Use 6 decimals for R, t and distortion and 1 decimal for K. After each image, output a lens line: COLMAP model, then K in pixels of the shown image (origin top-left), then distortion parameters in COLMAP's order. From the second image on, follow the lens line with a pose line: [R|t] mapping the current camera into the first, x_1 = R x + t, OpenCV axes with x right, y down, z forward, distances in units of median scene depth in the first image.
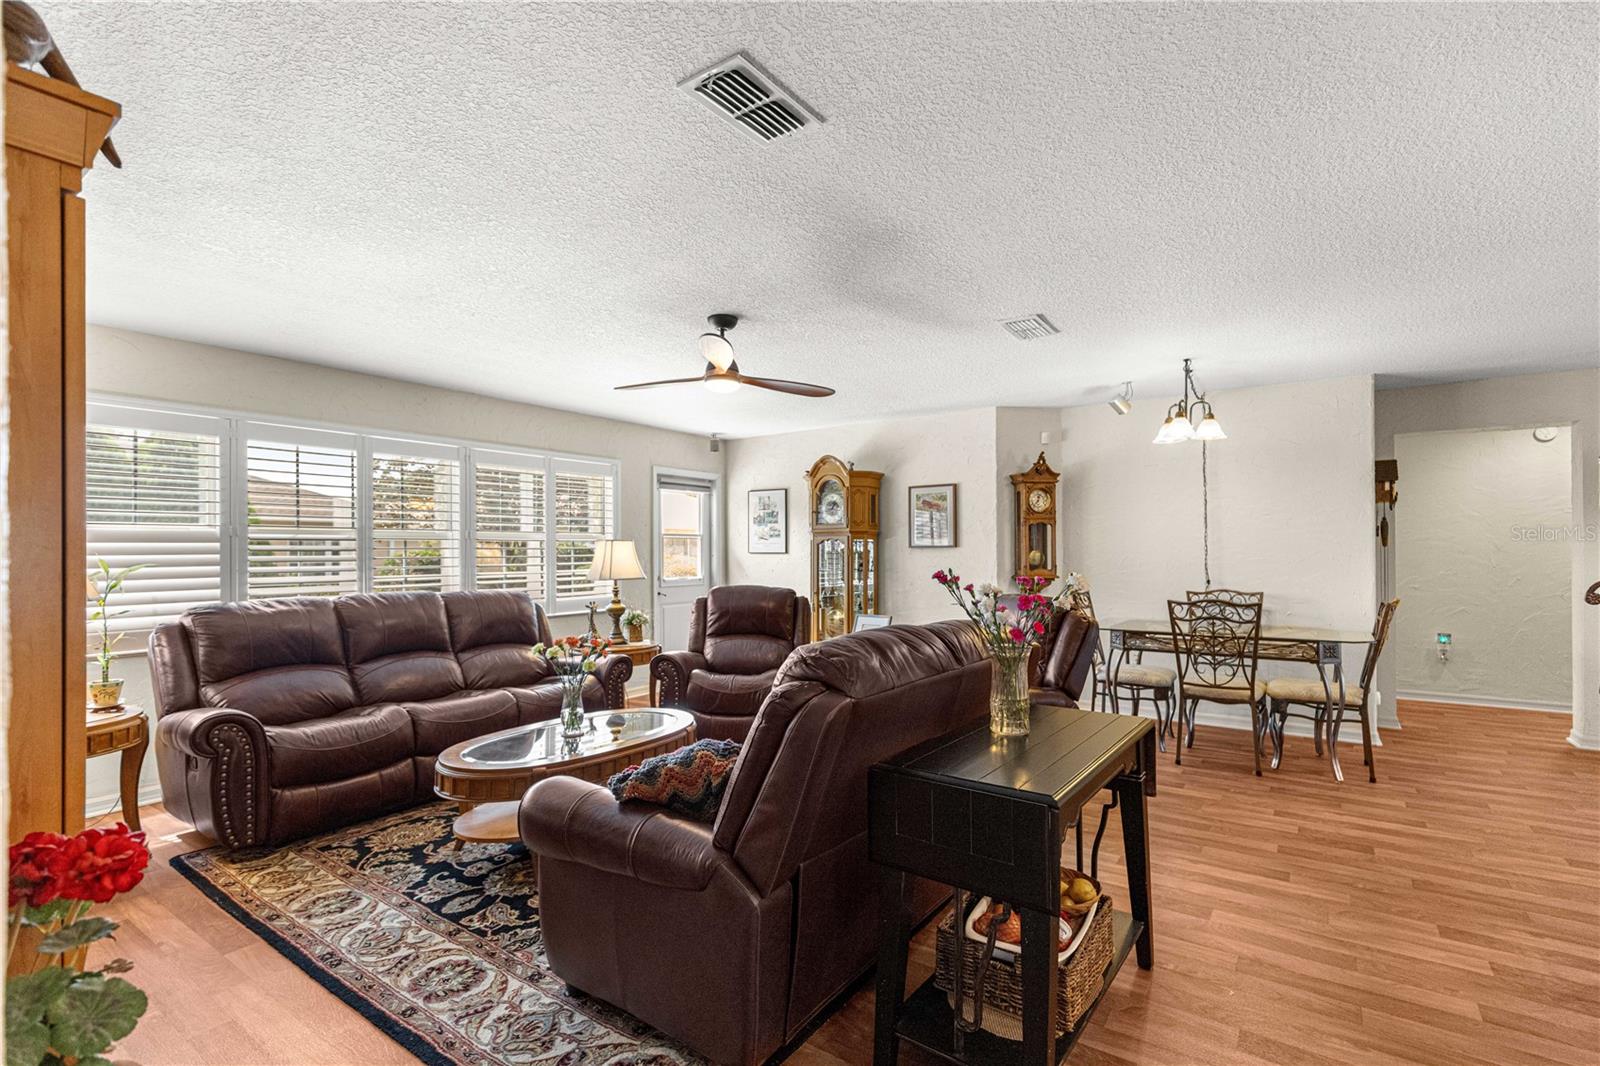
lens RADIAL K [[730.9, 0, 803.3], [0, 730.9, 544.4], [0, 0, 1]] dist [0.008514, -0.001706]
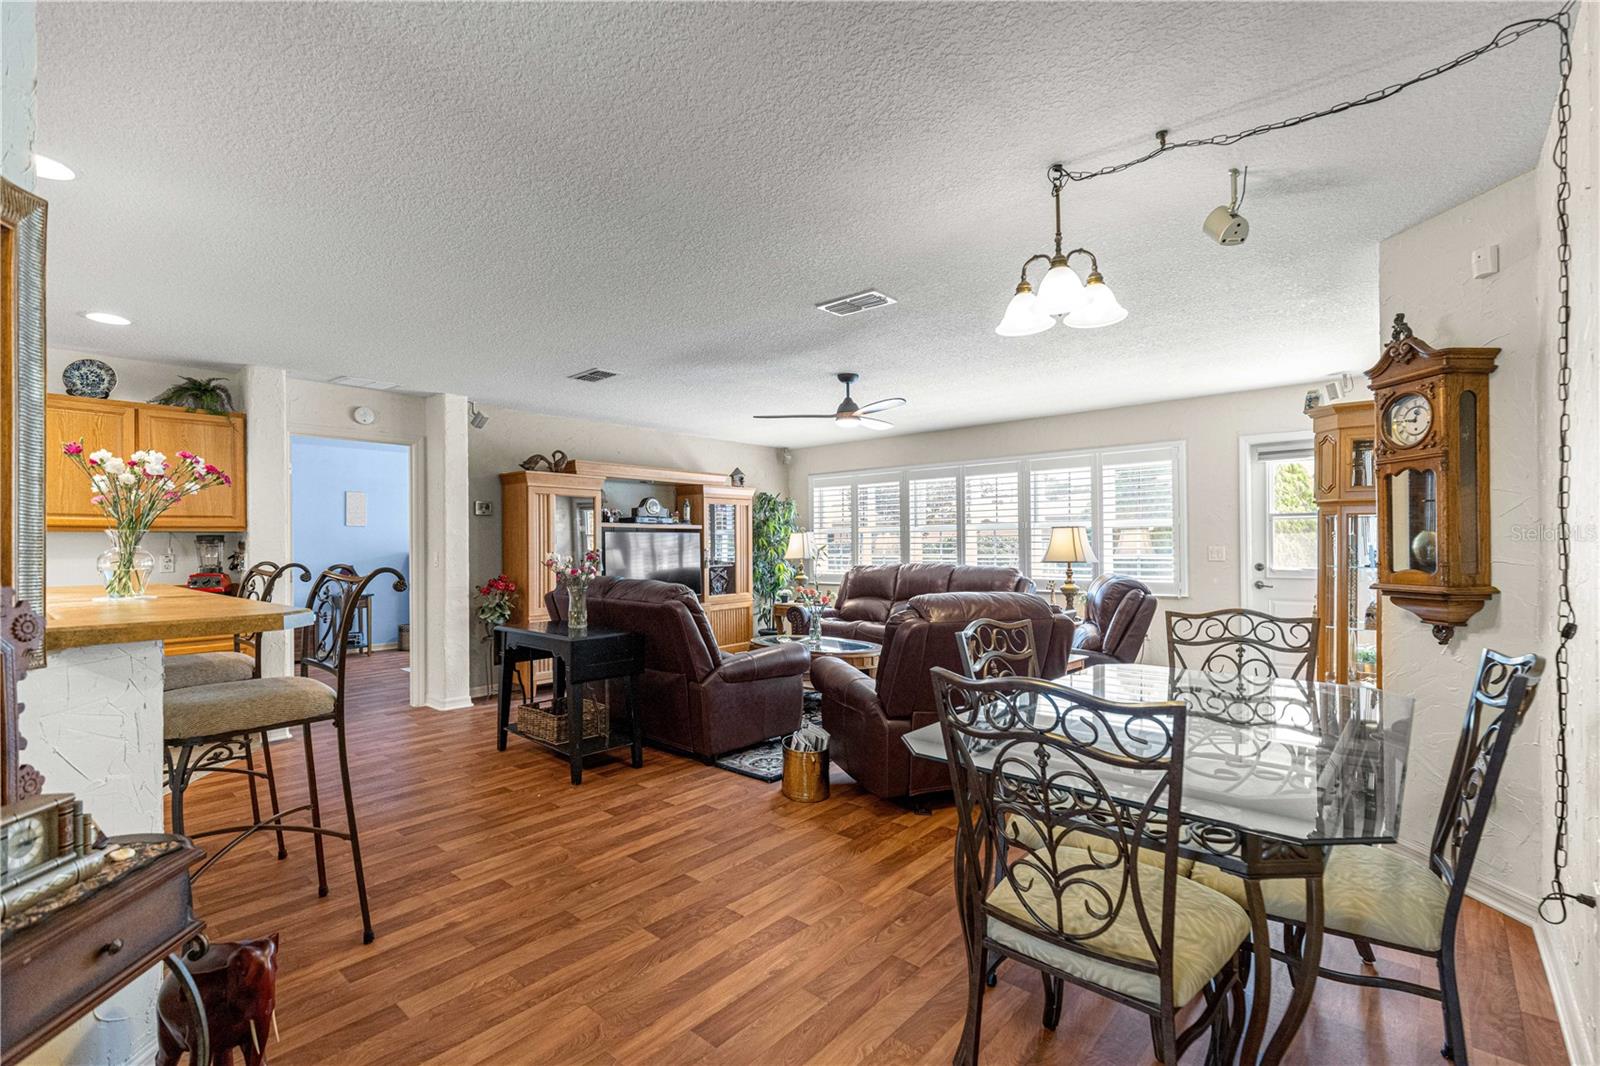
lens RADIAL K [[714.9, 0, 808.0], [0, 714.9, 537.3], [0, 0, 1]] dist [0.011379, -0.004067]
pose [[-0.107473, -0.004493, -0.994198, 1.105544], [0.018618, 0.999805, -0.006531, 0.012187], [0.994034, -0.019212, -0.107368, 0.921367]]
